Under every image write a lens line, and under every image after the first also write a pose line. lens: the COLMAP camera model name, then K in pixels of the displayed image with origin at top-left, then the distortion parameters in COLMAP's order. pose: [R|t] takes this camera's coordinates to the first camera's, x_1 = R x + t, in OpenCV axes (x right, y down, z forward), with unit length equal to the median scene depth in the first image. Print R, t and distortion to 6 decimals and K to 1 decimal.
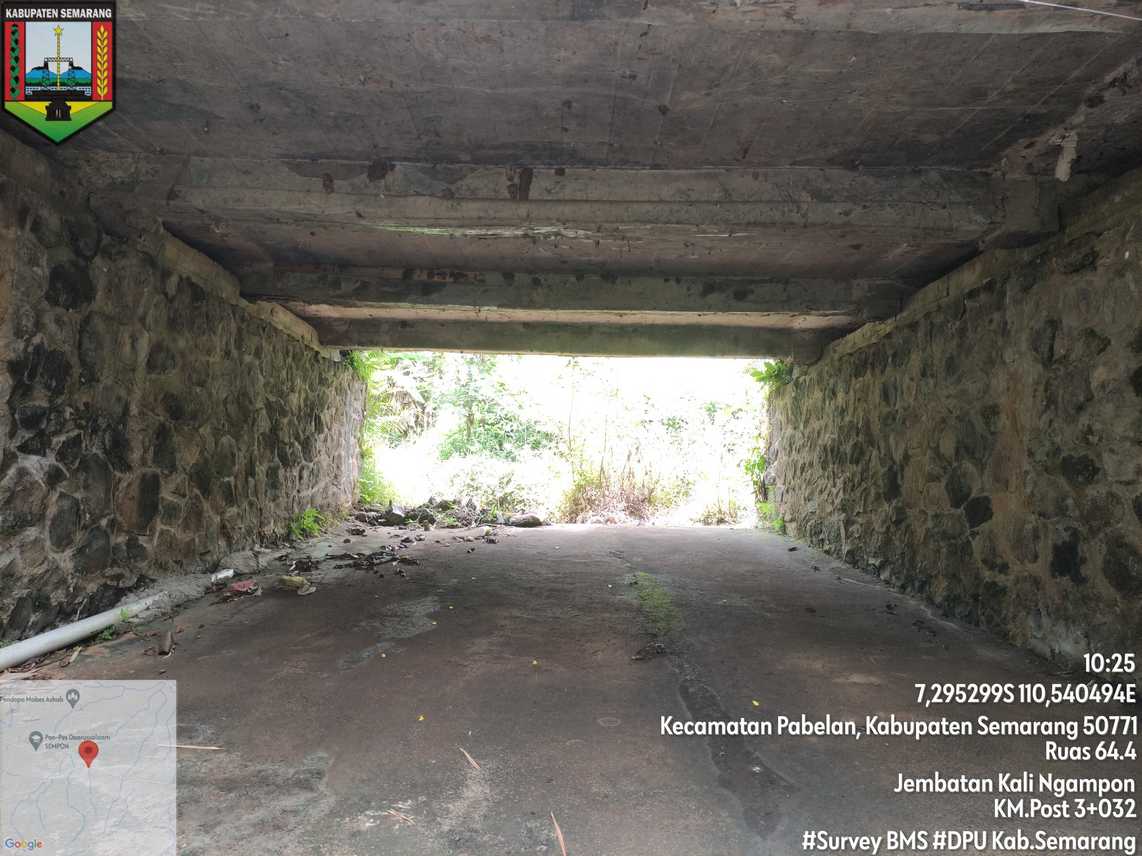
lens RADIAL K [[827.7, 0, 572.7], [0, 827.7, 424.1], [0, 0, 1]] dist [0.034941, -0.042288]
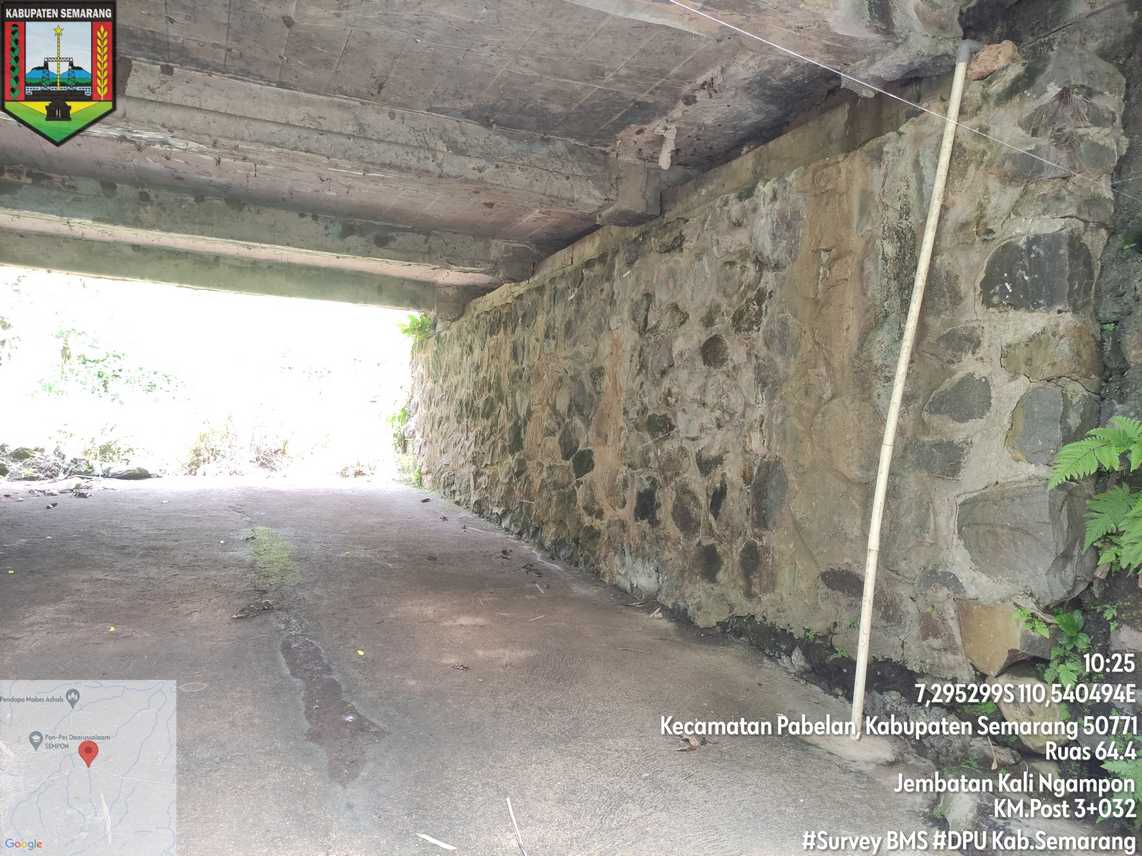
lens RADIAL K [[827.7, 0, 579.1], [0, 827.7, 425.1], [0, 0, 1]] dist [0.034941, -0.042288]
pose [[0.913454, 0.028964, 0.405910, 0.034029], [-0.051496, 0.997673, 0.044695, 0.005560], [-0.403671, -0.061729, 0.912819, 0.006538]]
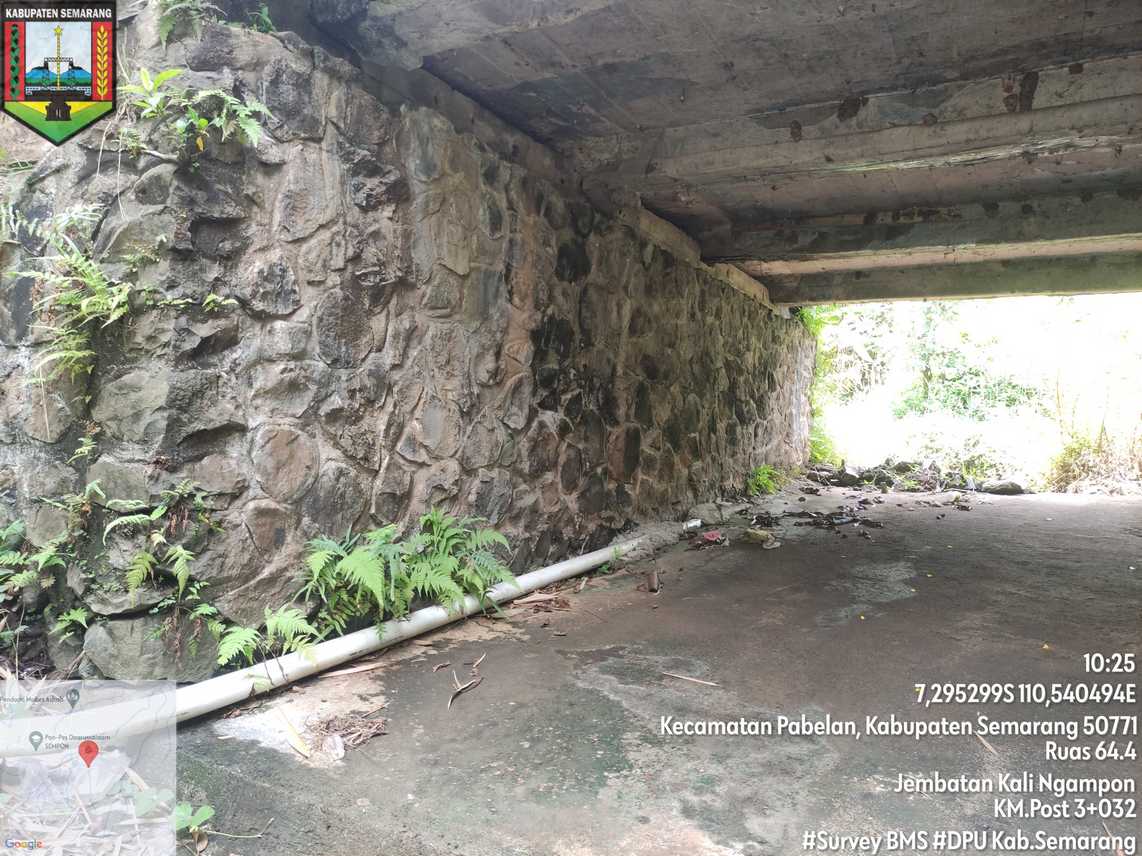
lens RADIAL K [[827.7, 0, 563.0], [0, 827.7, 425.4], [0, 0, 1]] dist [0.034941, -0.042288]
pose [[0.867468, 0.004256, -0.497474, -0.042770], [0.019822, 0.998874, 0.043110, 0.006802], [0.497098, -0.047257, 0.866407, 0.003564]]
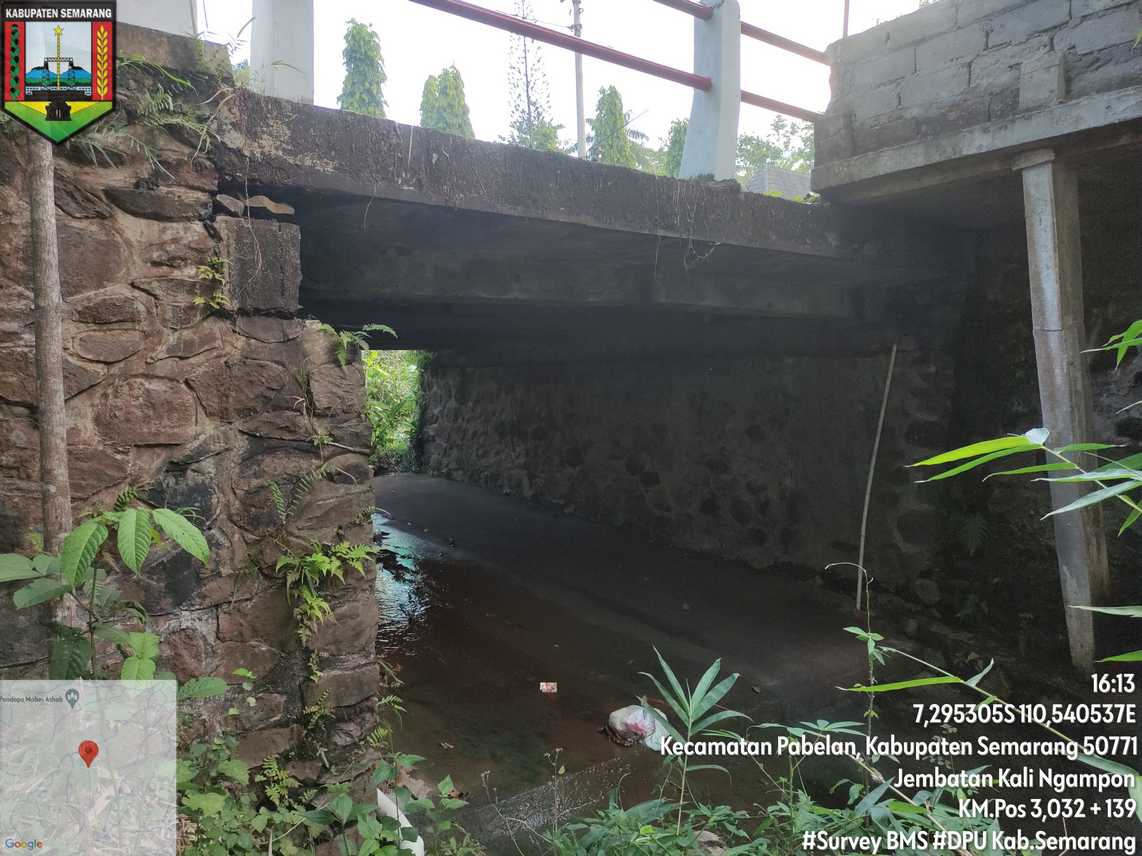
lens RADIAL K [[827.7, 0, 561.6], [0, 827.7, 423.7], [0, 0, 1]] dist [0.034941, -0.042288]
pose [[0.785791, -0.066935, 0.614859, -0.767328], [-0.017283, 0.991362, 0.130009, -0.244675], [-0.618250, -0.112787, 0.777847, -0.308538]]
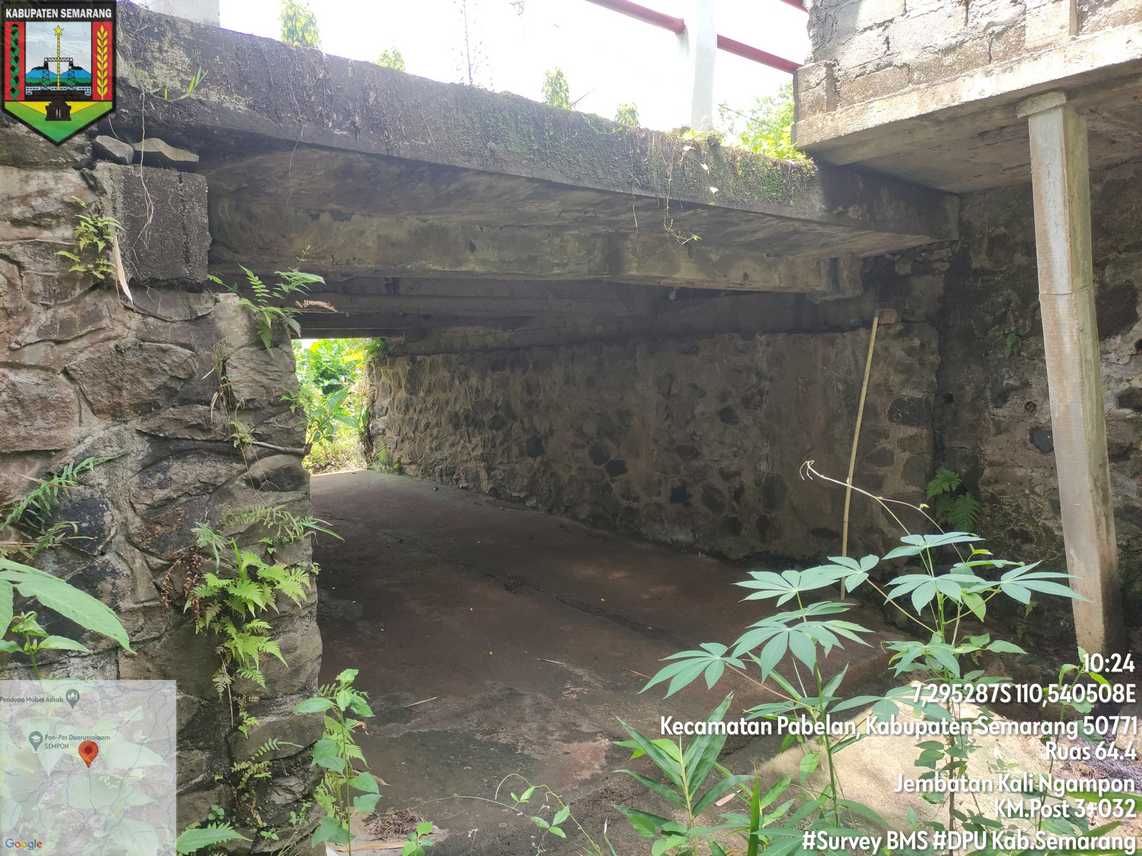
lens RADIAL K [[827.7, 0, 559.2], [0, 827.7, 420.4], [0, 0, 1]] dist [0.034941, -0.042288]
pose [[0.748525, -0.095733, 0.656159, -0.713458], [0.003993, 0.990156, 0.139908, -0.230131], [-0.663094, -0.102104, 0.741539, -0.217654]]
